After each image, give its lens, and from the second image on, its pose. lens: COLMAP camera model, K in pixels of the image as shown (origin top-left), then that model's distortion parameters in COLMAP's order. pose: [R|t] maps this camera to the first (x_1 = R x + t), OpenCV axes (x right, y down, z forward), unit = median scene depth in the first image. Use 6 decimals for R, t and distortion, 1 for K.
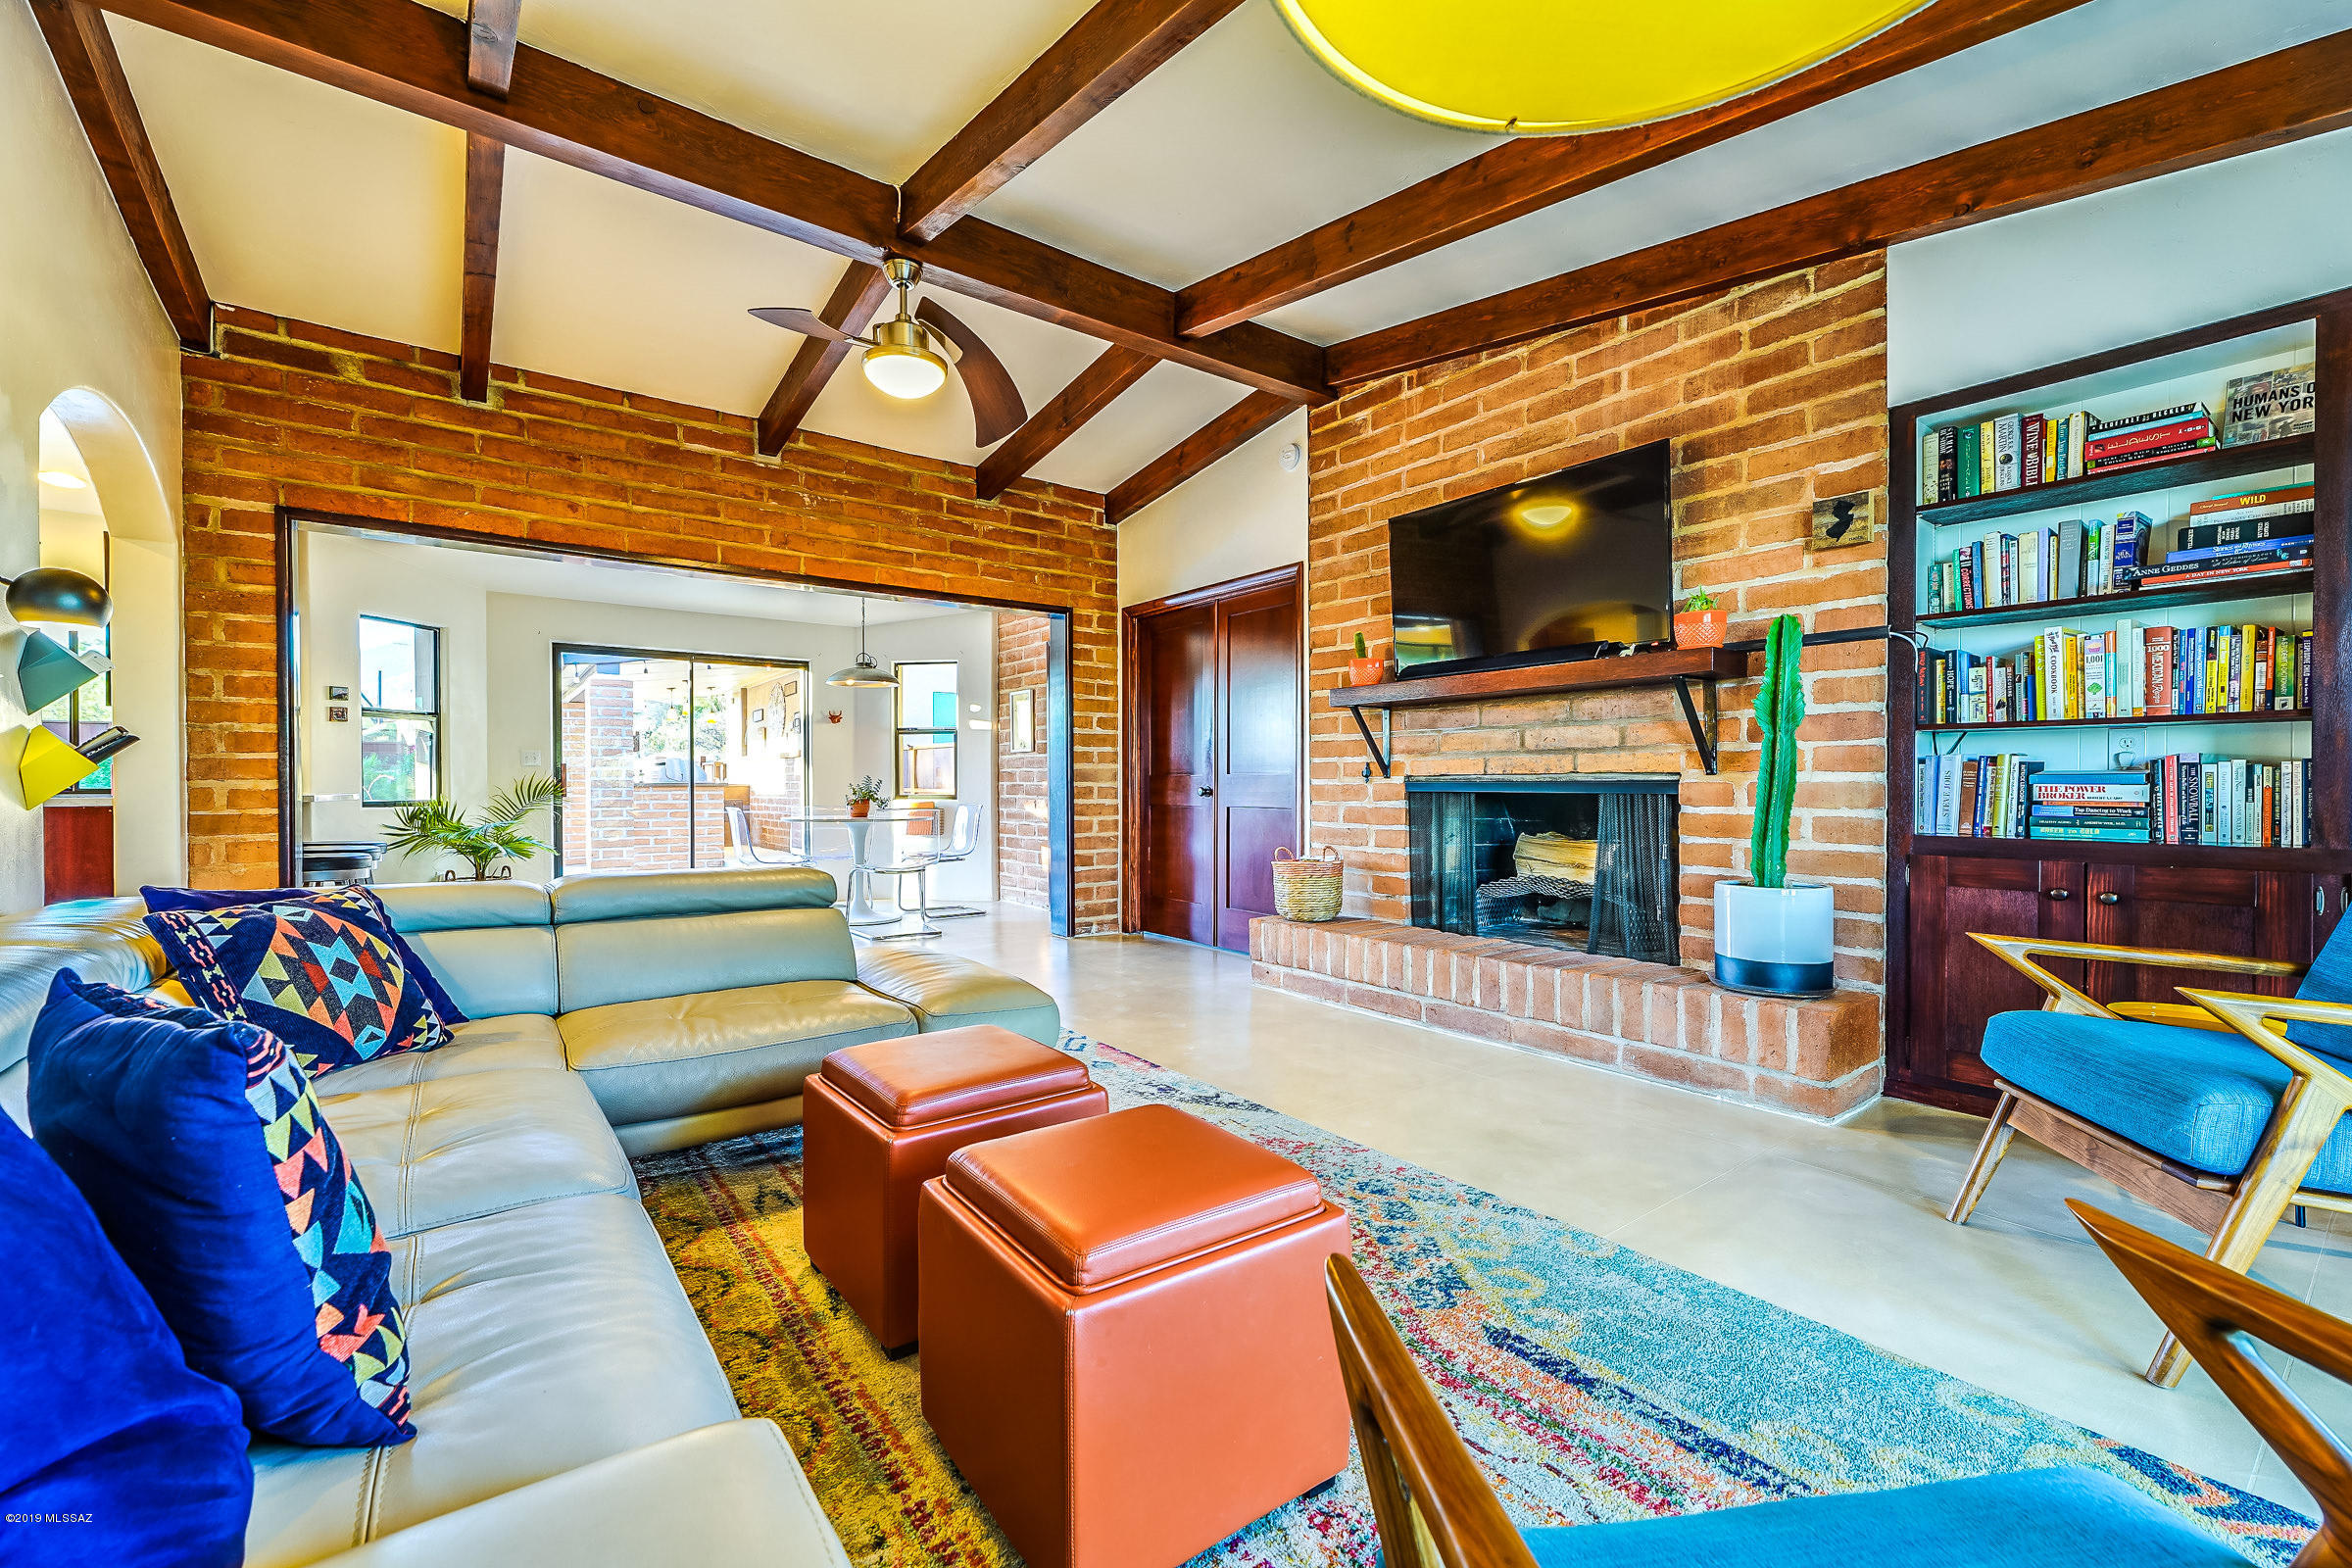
lens RADIAL K [[957.9, 0, 1178.2], [0, 957.9, 788.7], [0, 0, 1]] dist [0.000940, 0.000084]
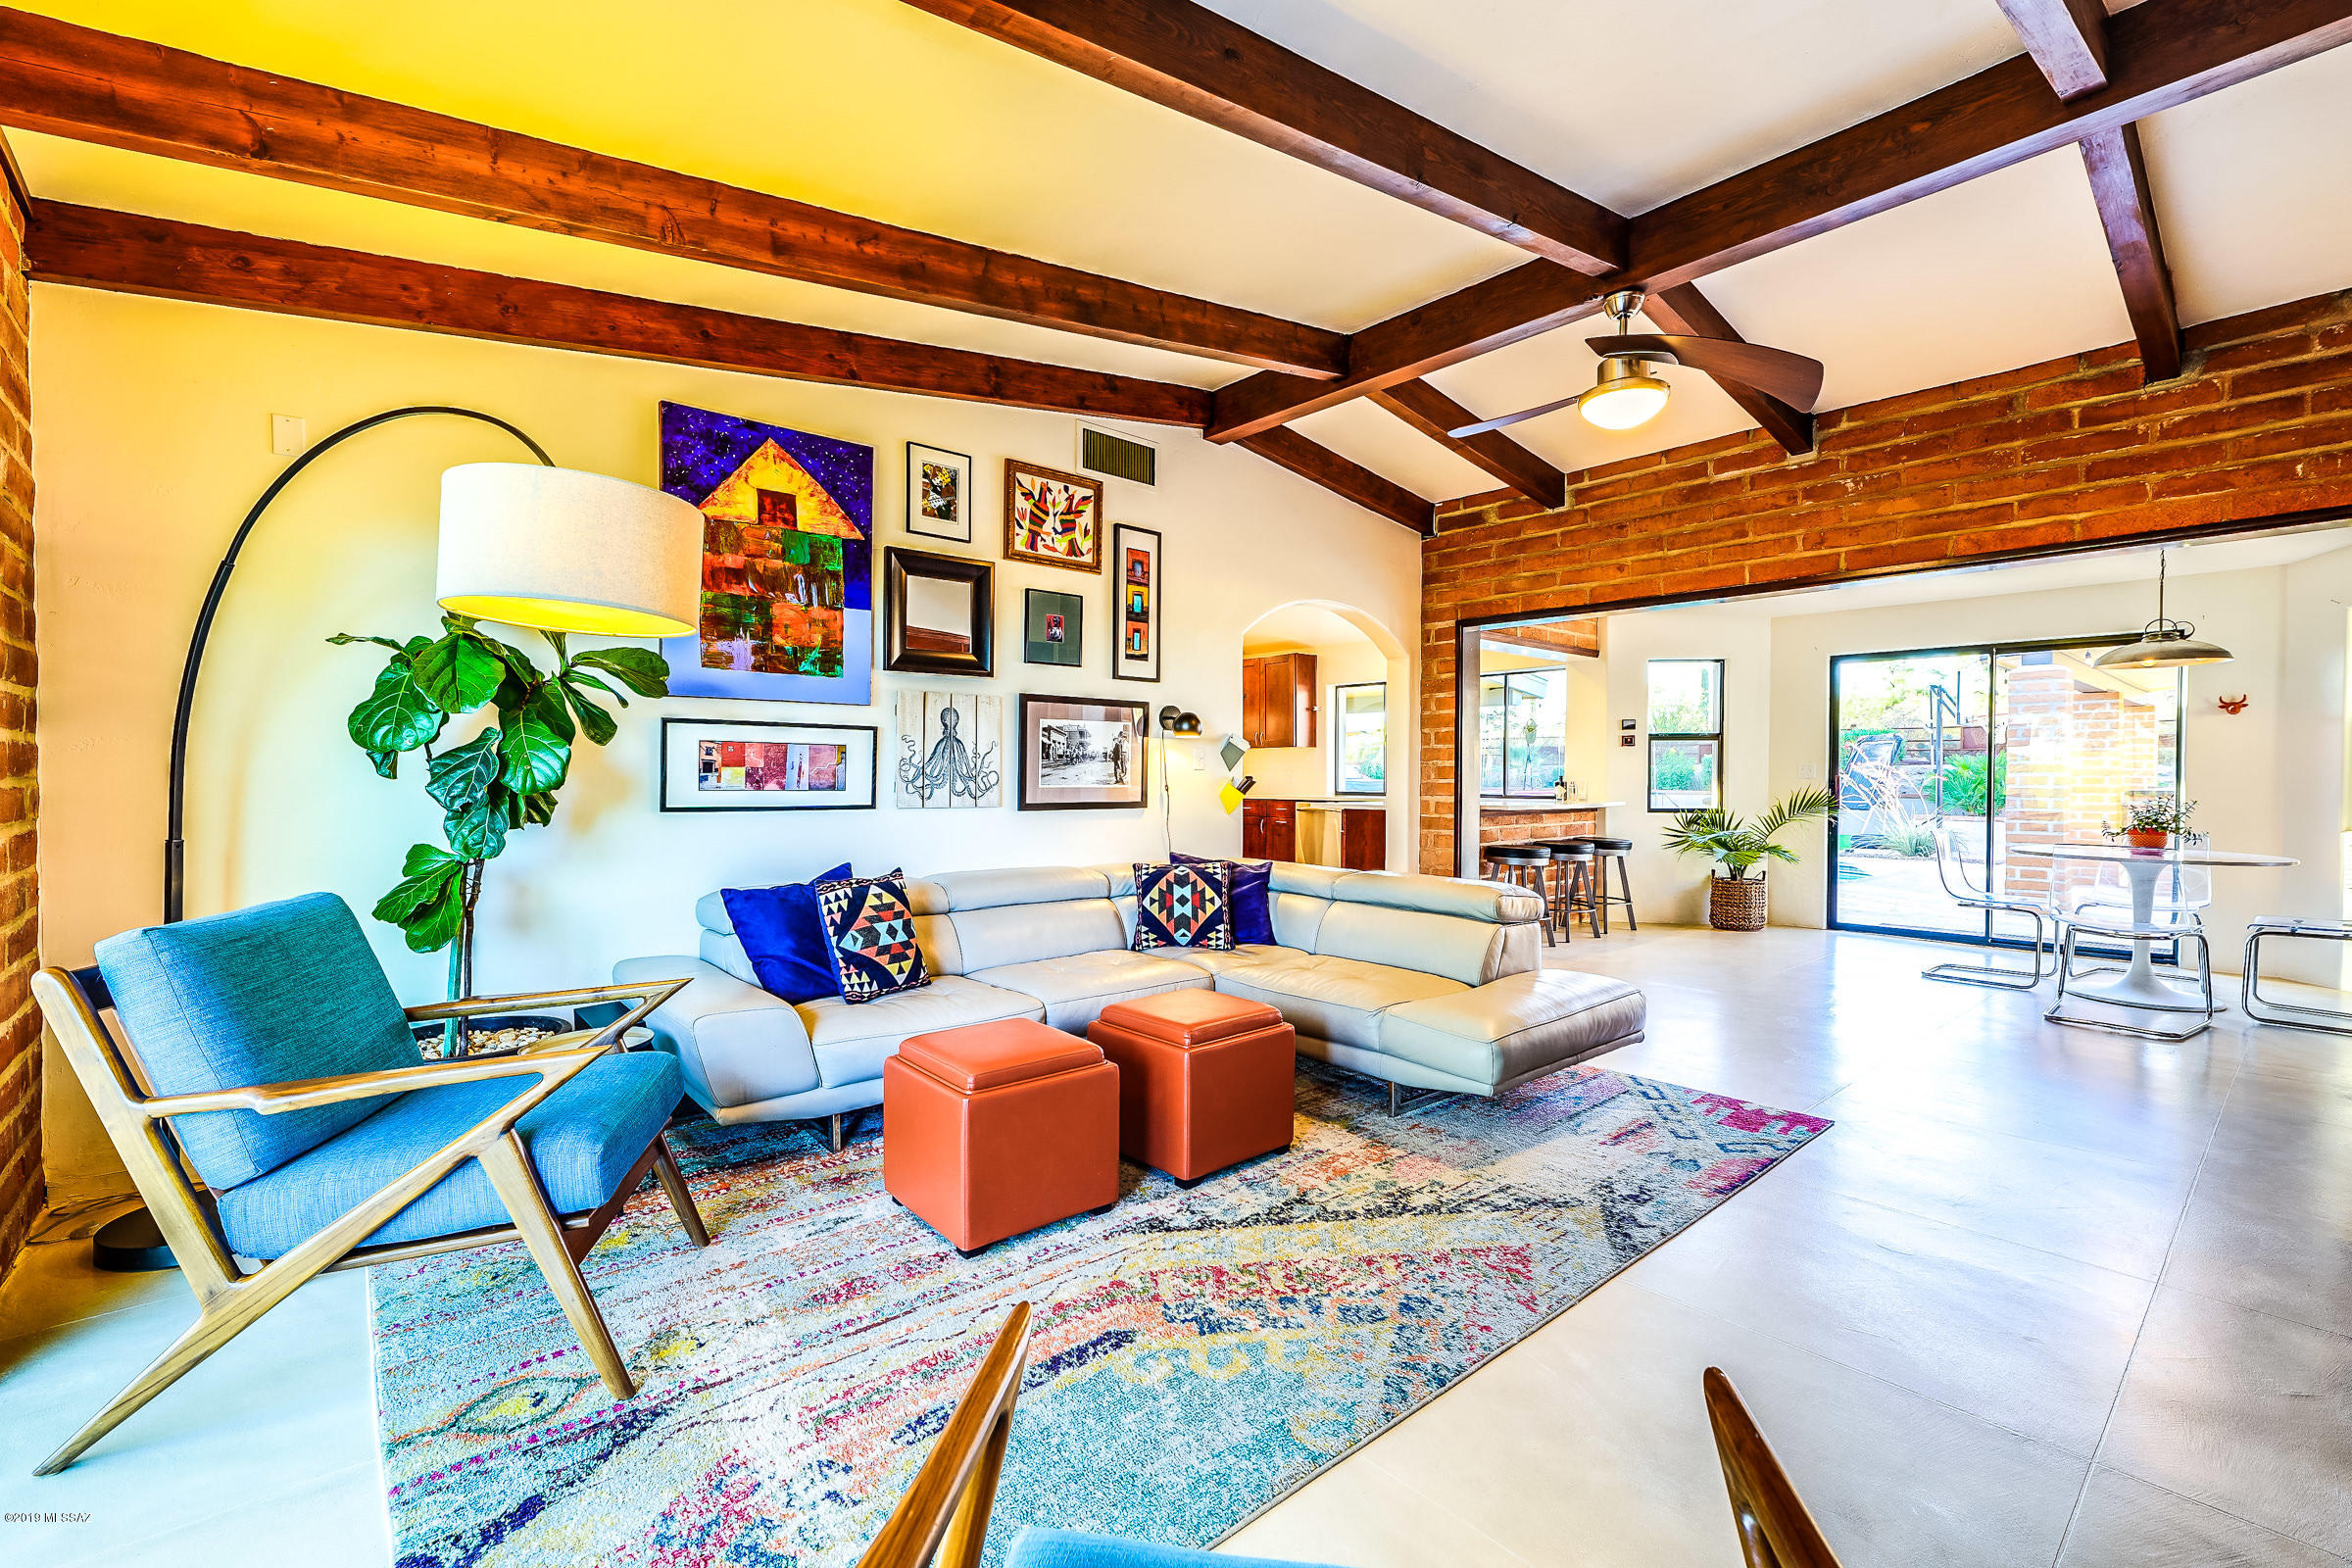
lens RADIAL K [[1018.8, 0, 1177.4], [0, 1018.8, 784.2], [0, 0, 1]] dist [0.002068, 0.000106]
pose [[0.068113, 0.013340, -0.997588, 0.659480], [-0.007517, 0.999889, 0.012857, -0.044977], [0.997649, 0.006623, 0.068205, 0.417460]]
